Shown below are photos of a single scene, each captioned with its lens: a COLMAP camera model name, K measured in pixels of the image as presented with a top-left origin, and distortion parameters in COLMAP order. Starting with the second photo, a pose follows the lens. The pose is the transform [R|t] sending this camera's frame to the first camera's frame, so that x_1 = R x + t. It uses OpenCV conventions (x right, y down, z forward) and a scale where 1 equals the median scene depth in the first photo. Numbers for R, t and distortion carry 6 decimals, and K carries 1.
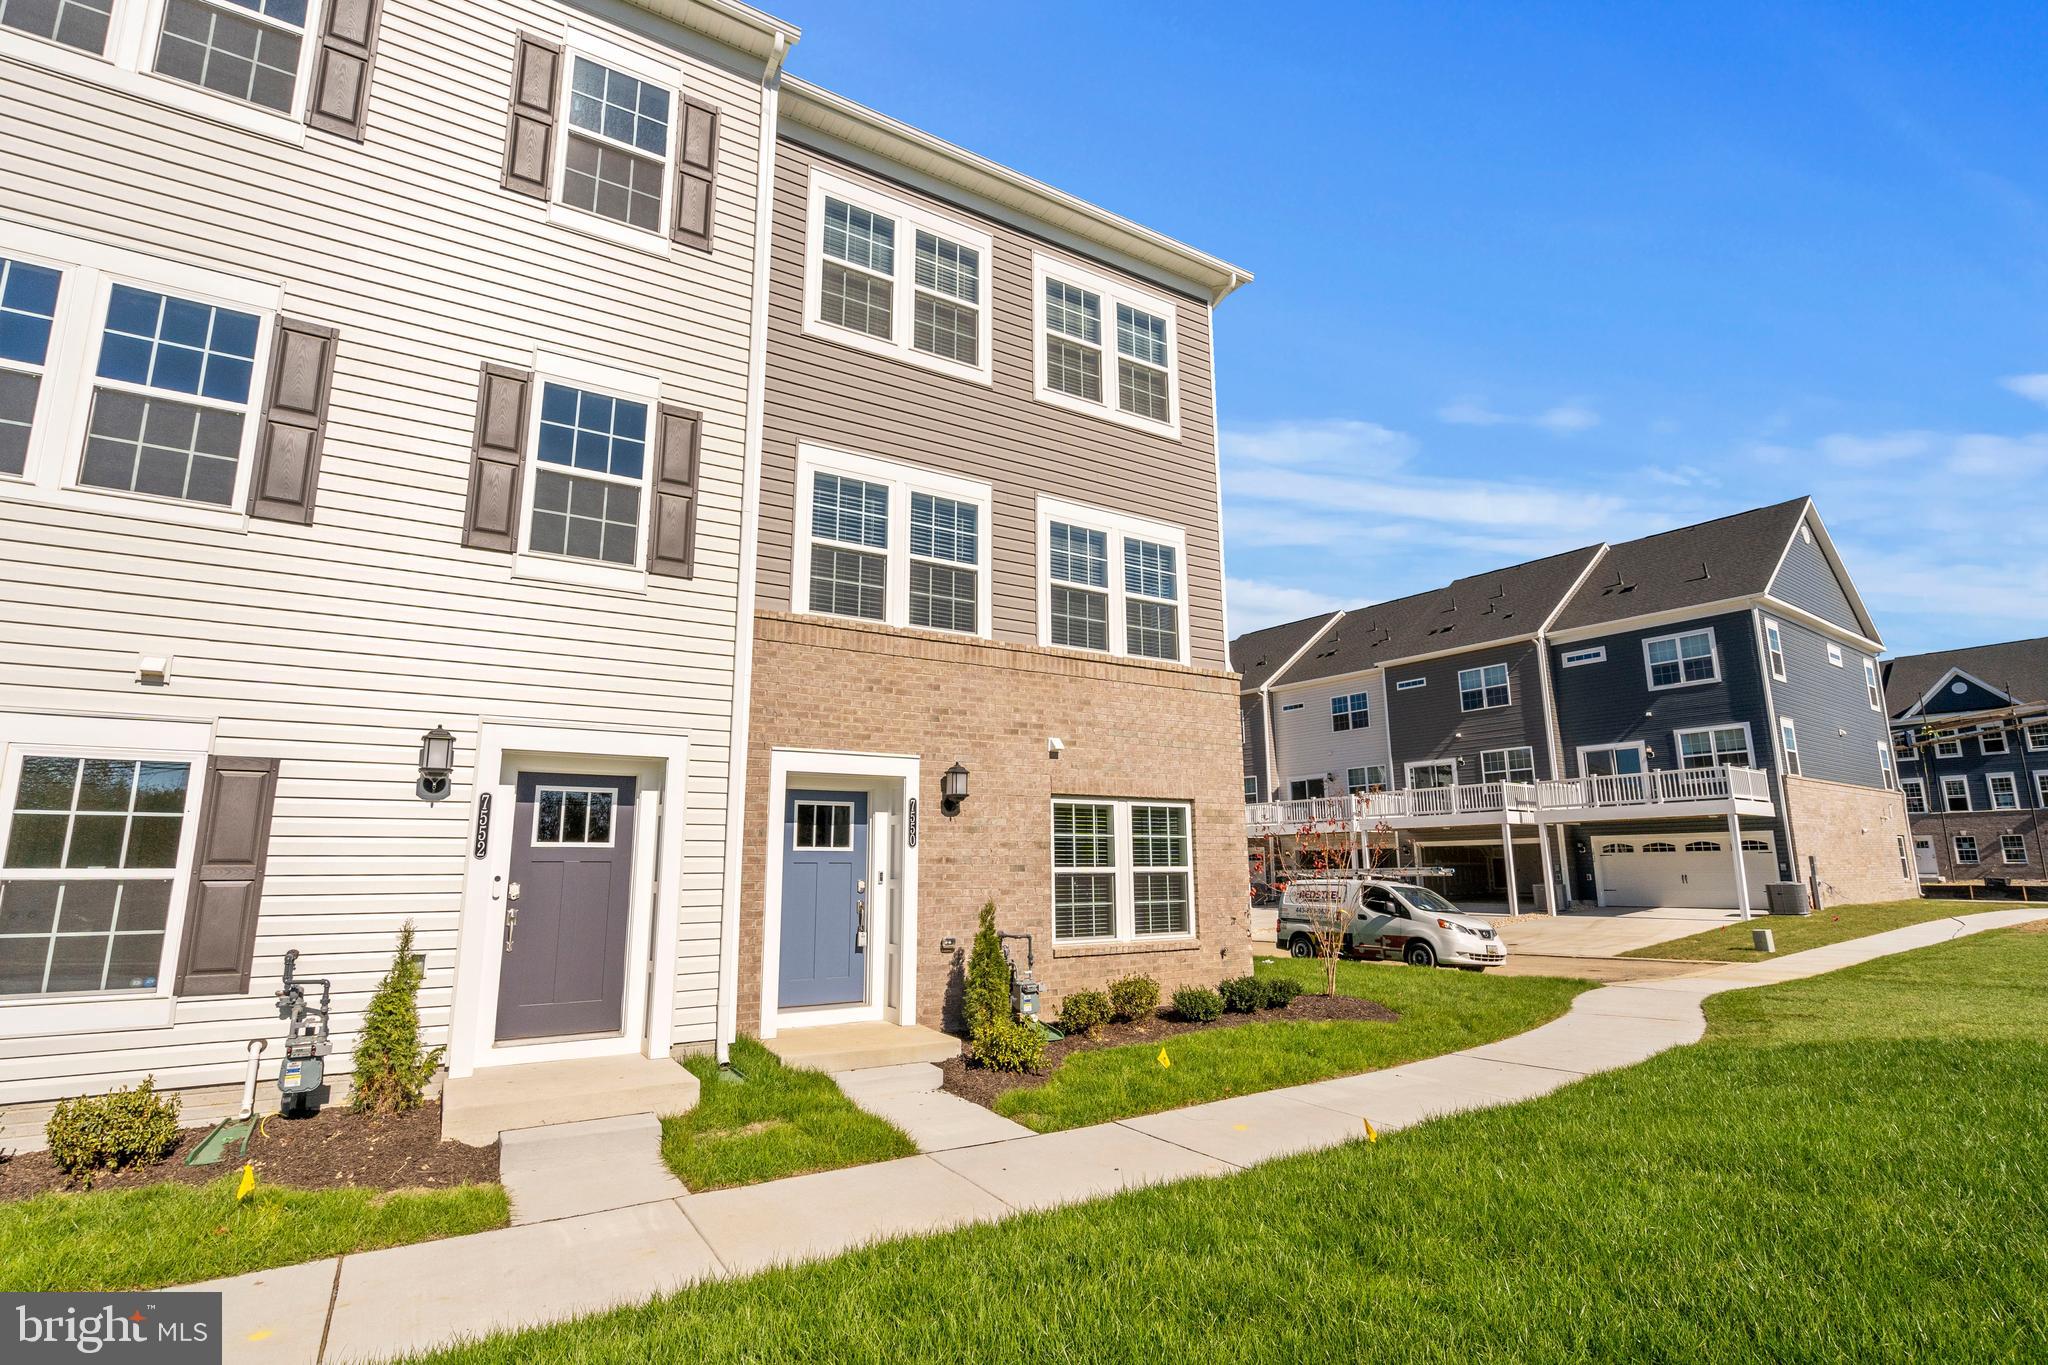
lens RADIAL K [[905.7, 0, 1055.0], [0, 905.7, 661.2], [0, 0, 1]] dist [-0.001262, 0.000264]
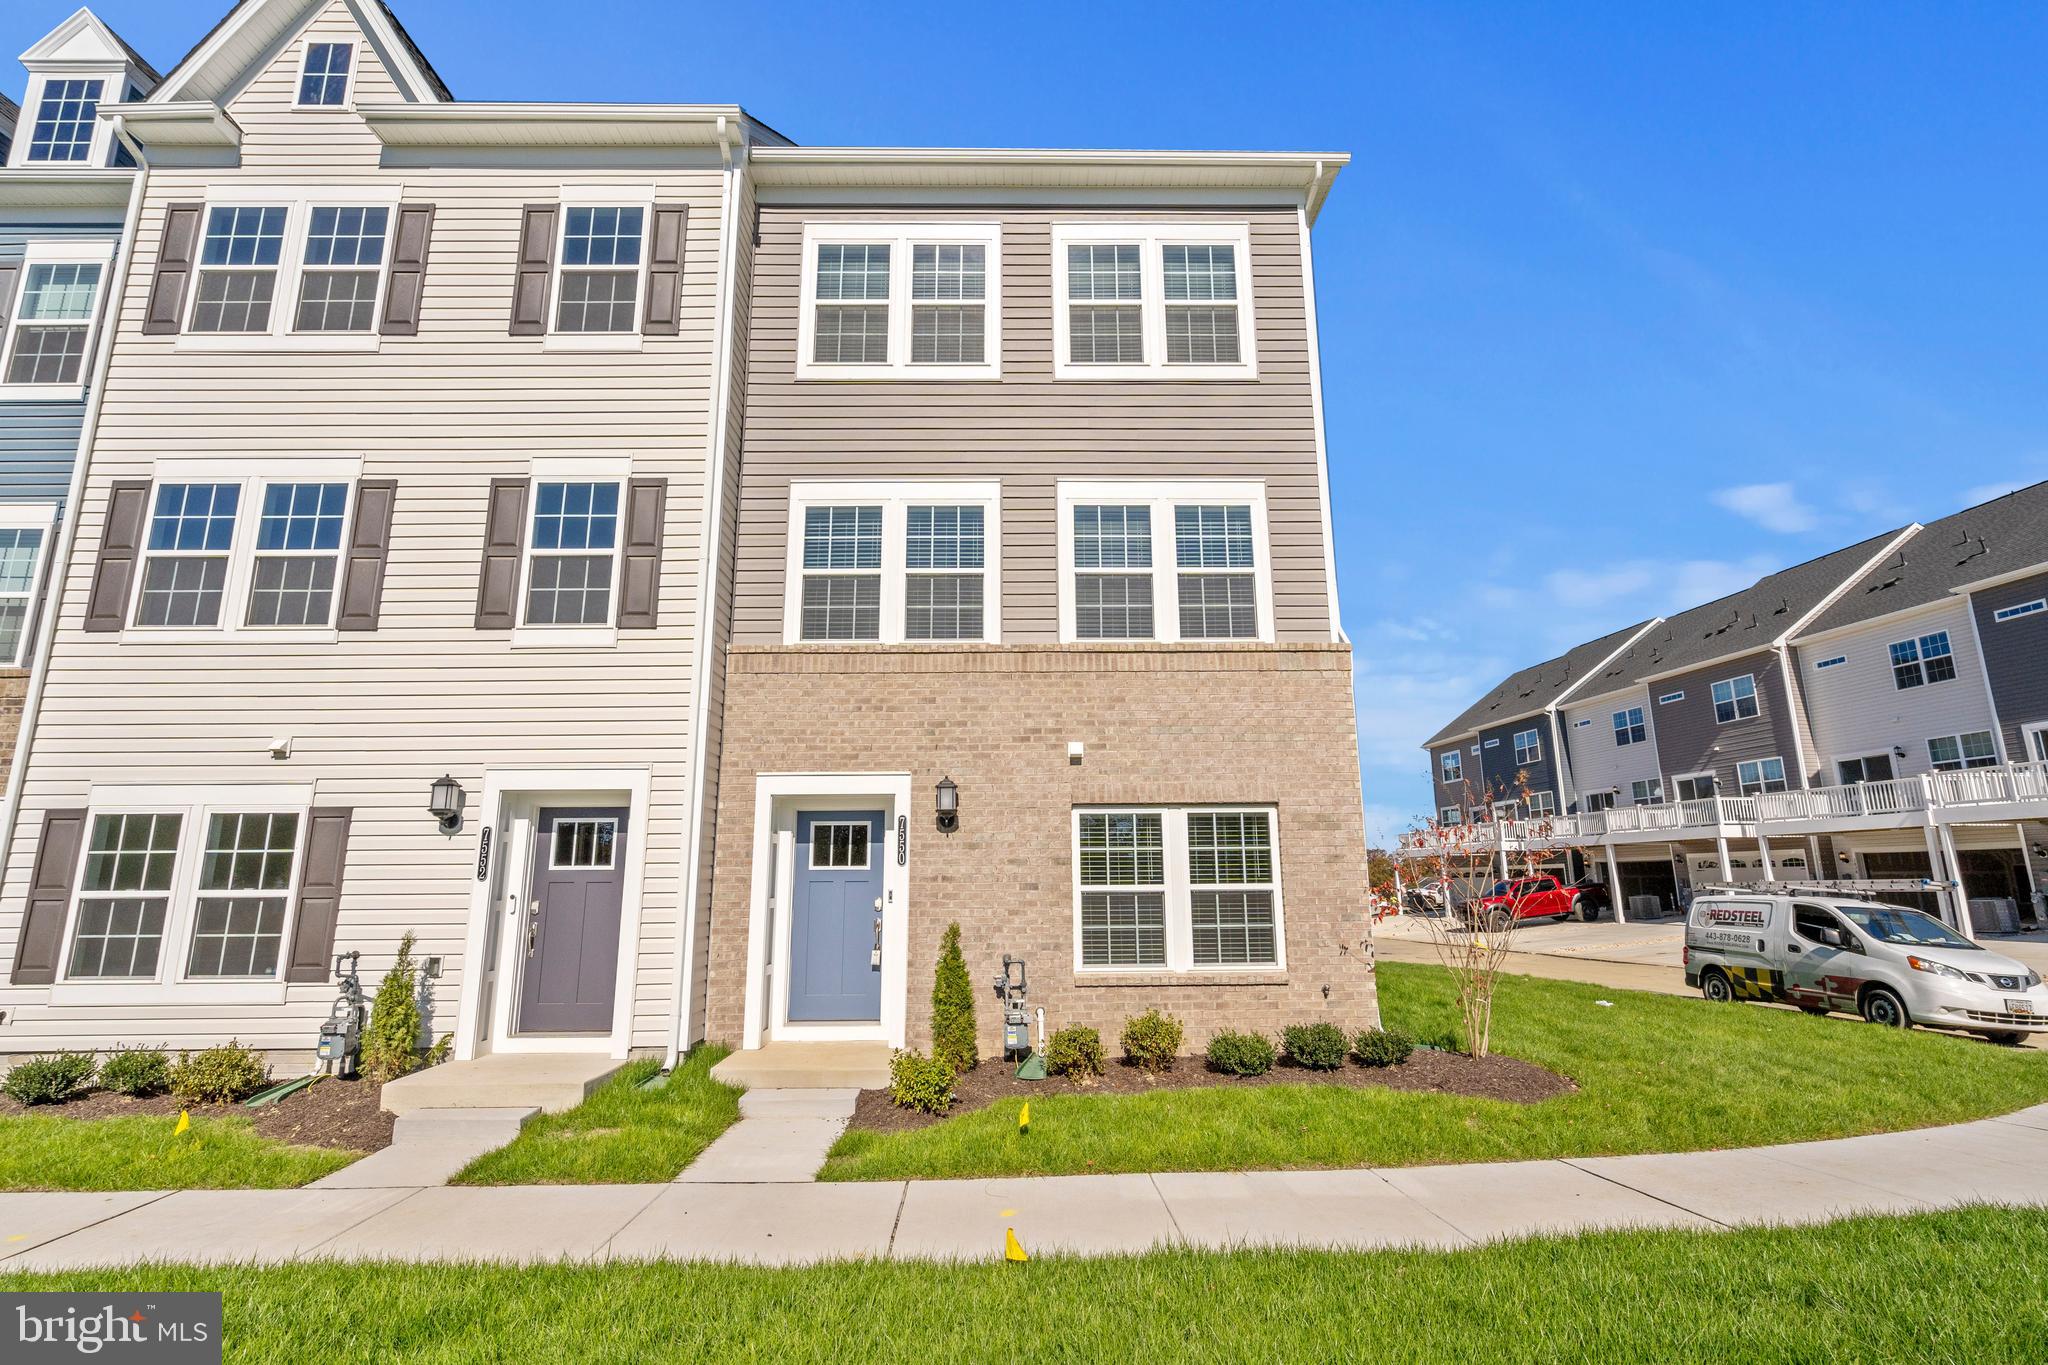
lens RADIAL K [[905.7, 0, 1055.0], [0, 905.7, 661.2], [0, 0, 1]] dist [-0.001262, 0.000264]
pose [[0.869723, -0.116548, -0.479582, 0.436145], [0.112338, 0.992959, -0.037583, 0.036899], [0.480585, -0.021188, 0.876692, 0.200989]]
